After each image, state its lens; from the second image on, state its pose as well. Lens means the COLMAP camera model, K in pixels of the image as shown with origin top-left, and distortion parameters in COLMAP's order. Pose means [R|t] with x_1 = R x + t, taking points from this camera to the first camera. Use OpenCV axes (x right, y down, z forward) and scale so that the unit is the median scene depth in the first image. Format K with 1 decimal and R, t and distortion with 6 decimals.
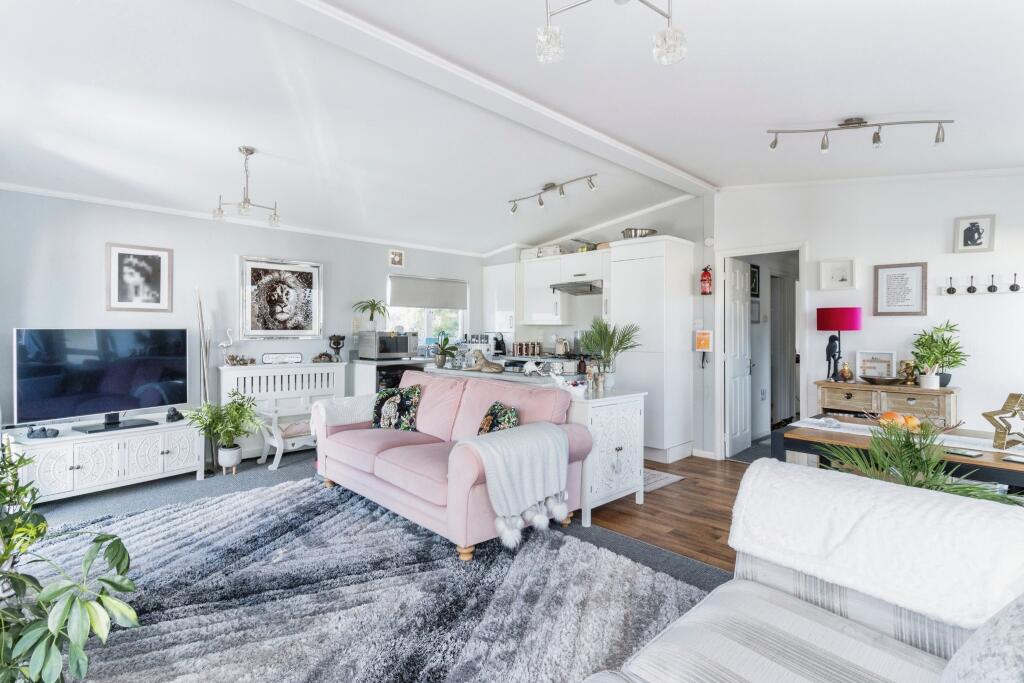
lens RADIAL K [[508.5, 0, 513.1], [0, 508.5, 324.2], [0, 0, 1]] dist [-0.000527, -0.000169]
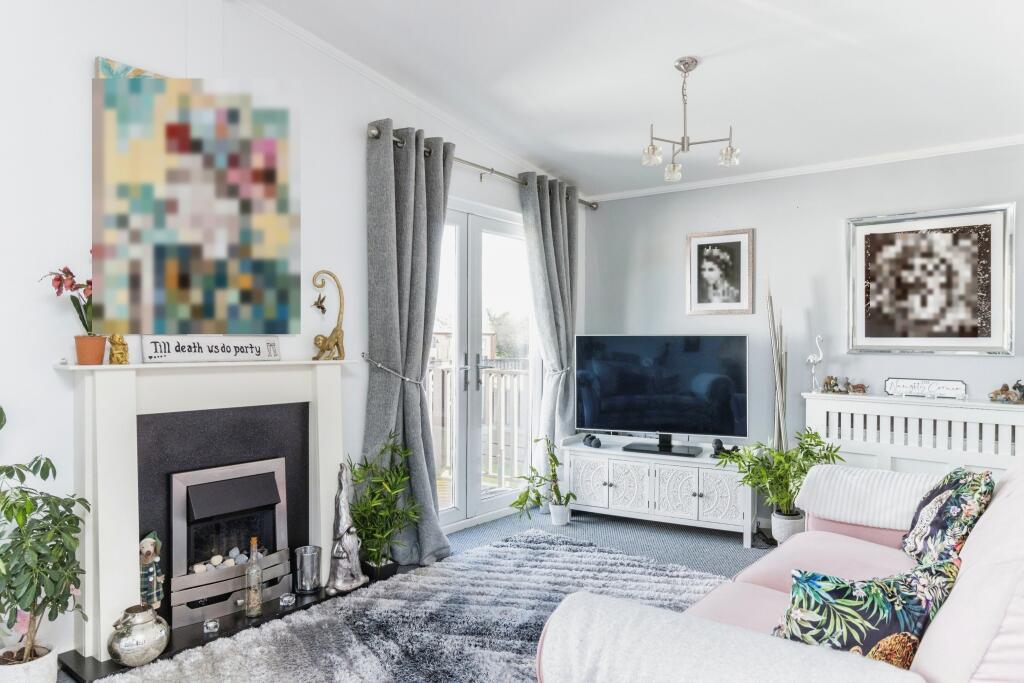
lens RADIAL K [[676.4, 0, 512.0], [0, 676.4, 341.5], [0, 0, 1]] dist [-0.002325, 0.000243]
pose [[0.103595, -0.002957, -0.994615, 0.228450], [0.005085, 0.999984, -0.002443, 0.014966], [0.994607, -0.004805, 0.103609, 0.453506]]
